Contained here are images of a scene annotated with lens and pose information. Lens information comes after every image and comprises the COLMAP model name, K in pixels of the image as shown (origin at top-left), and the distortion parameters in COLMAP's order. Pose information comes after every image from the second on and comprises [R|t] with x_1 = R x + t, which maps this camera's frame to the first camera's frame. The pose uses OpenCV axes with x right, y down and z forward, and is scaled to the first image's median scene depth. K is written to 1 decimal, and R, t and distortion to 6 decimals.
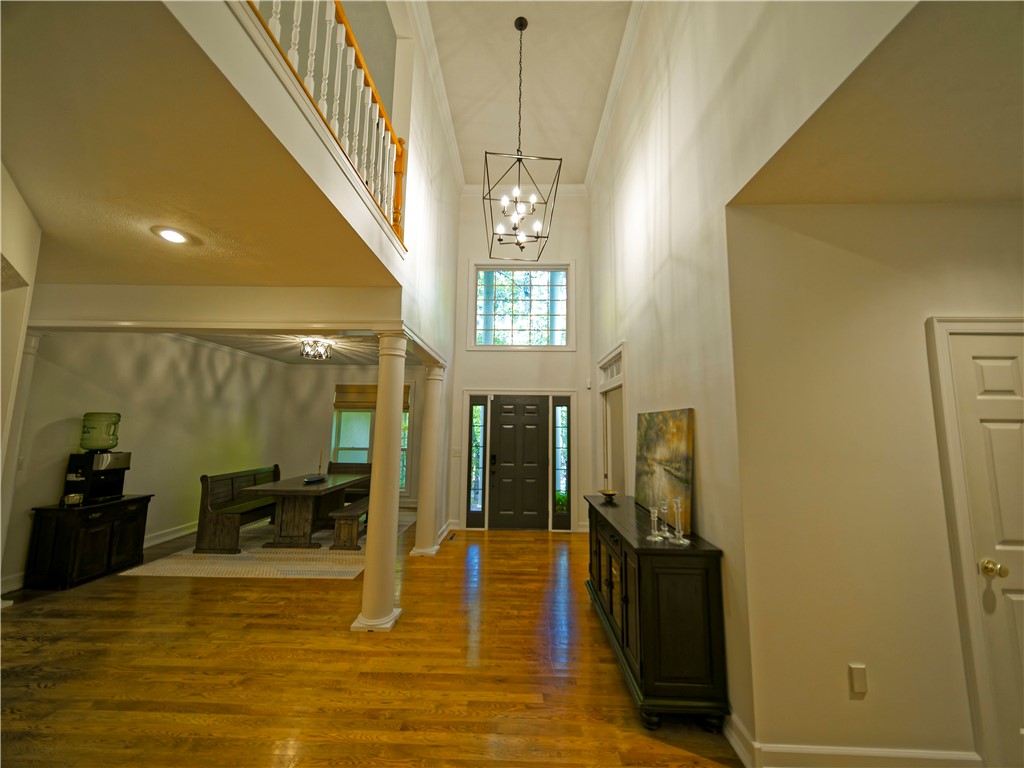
lens RADIAL K [[377.6, 0, 511.8], [0, 377.6, 382.5], [0, 0, 1]] dist [0.005740, -0.000942]
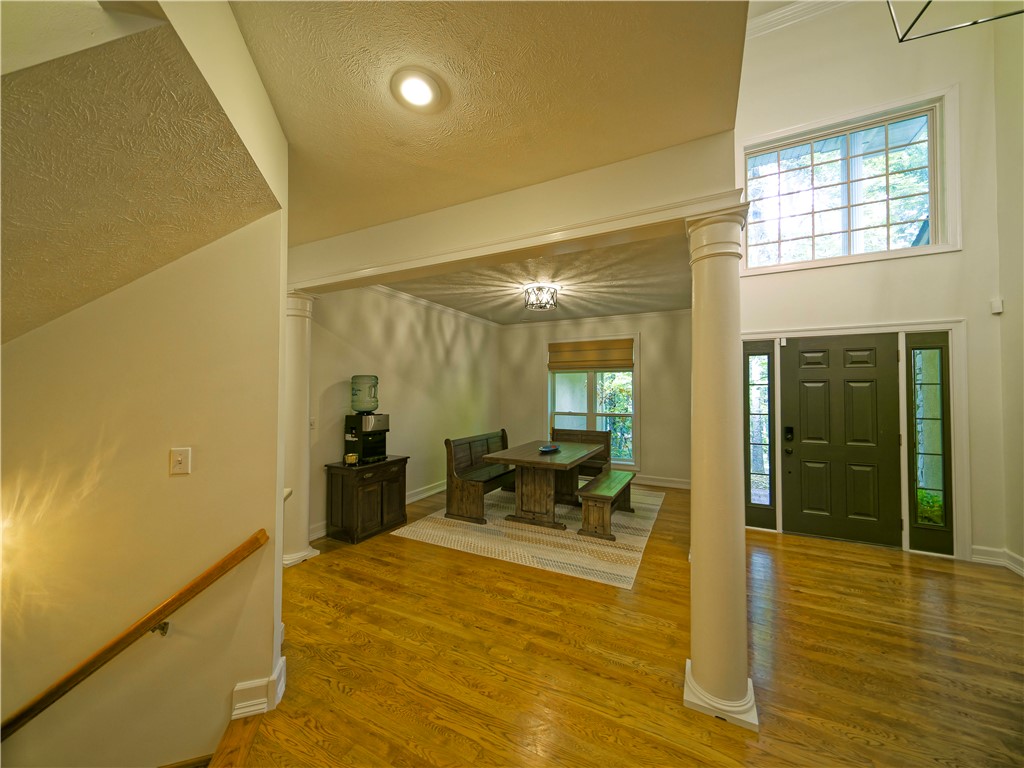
lens RADIAL K [[377.6, 0, 511.7], [0, 377.6, 383.1], [0, 0, 1]] dist [0.005740, -0.000942]
pose [[0.898946, -0.019413, -0.437630, -0.268275], [0.059846, 0.995093, 0.078789, 0.041726], [0.433953, -0.097017, 0.895697, 0.250523]]
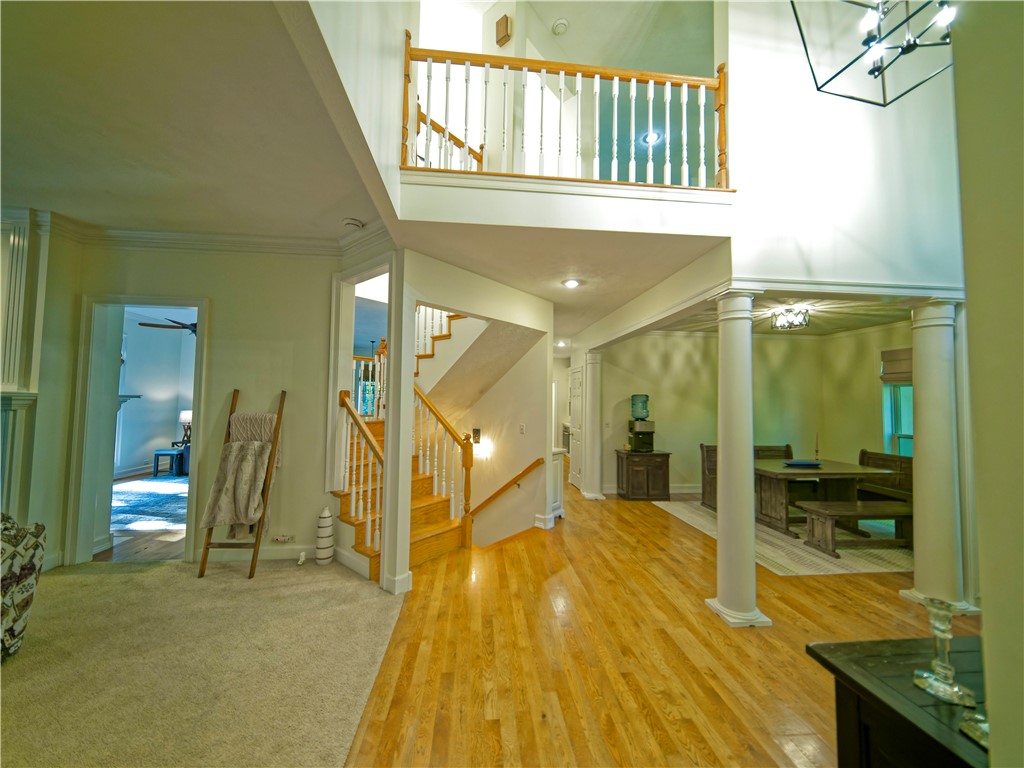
lens RADIAL K [[377.6, 0, 509.5], [0, 377.6, 382.3], [0, 0, 1]] dist [0.005740, -0.000942]
pose [[0.112526, -0.059373, -0.991873, 0.368979], [0.105194, 0.993315, -0.047525, 0.044622], [0.988065, -0.098991, 0.118020, 0.289487]]
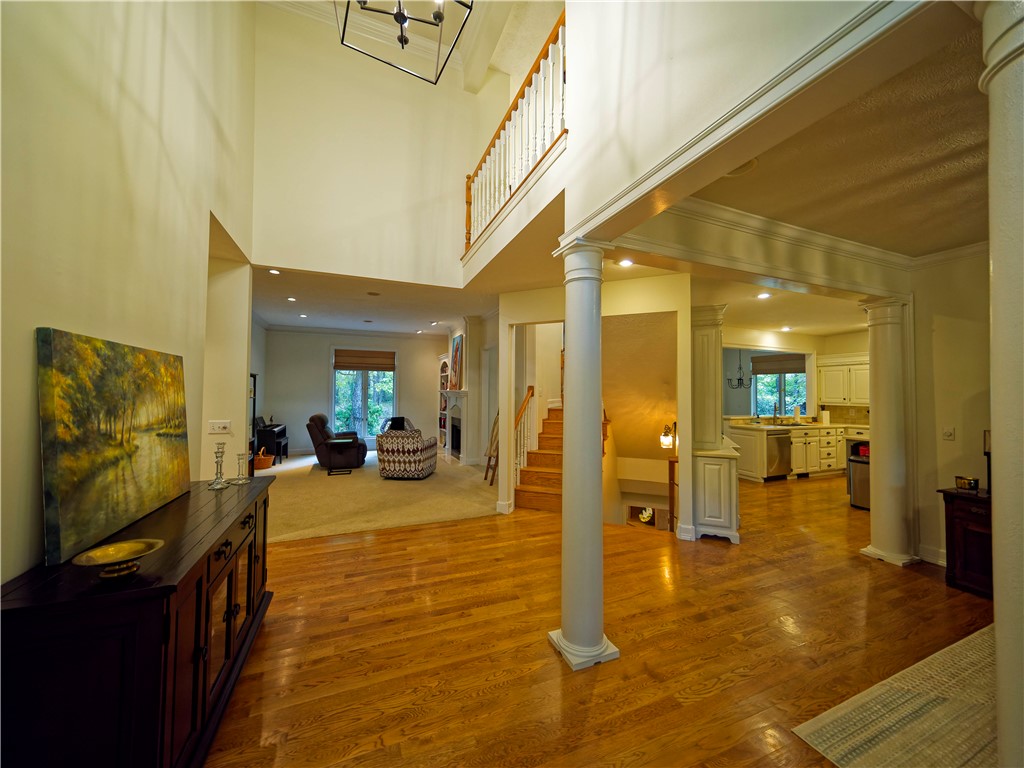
lens RADIAL K [[377.6, 0, 510.8], [0, 377.6, 384.6], [0, 0, 1]] dist [0.005740, -0.000942]
pose [[-0.915903, -0.029110, -0.400343, 0.057865], [0.028520, 0.990127, -0.137242, 0.158154], [0.400385, -0.137119, -0.906030, 1.192965]]
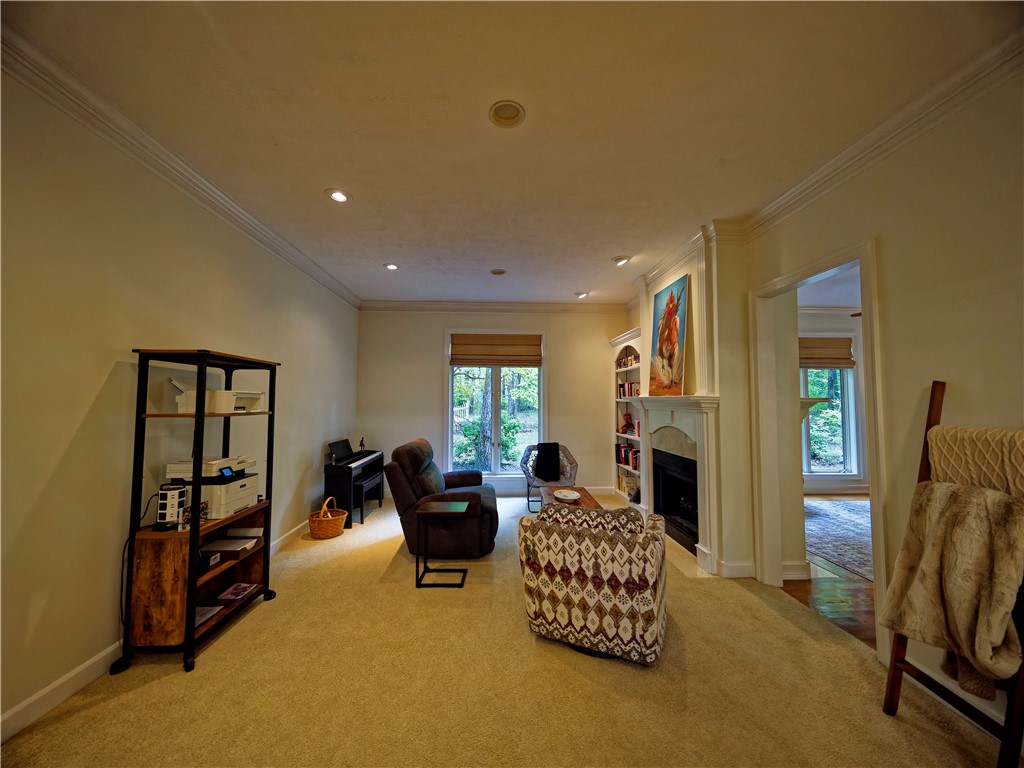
lens RADIAL K [[377.6, 0, 511.1], [0, 377.6, 381.6], [0, 0, 1]] dist [0.005740, -0.000942]
pose [[-0.997233, -0.021761, -0.071090, -0.004240], [-0.009331, 0.985277, -0.170708, 0.037517], [0.073758, -0.169573, -0.982754, 0.187855]]
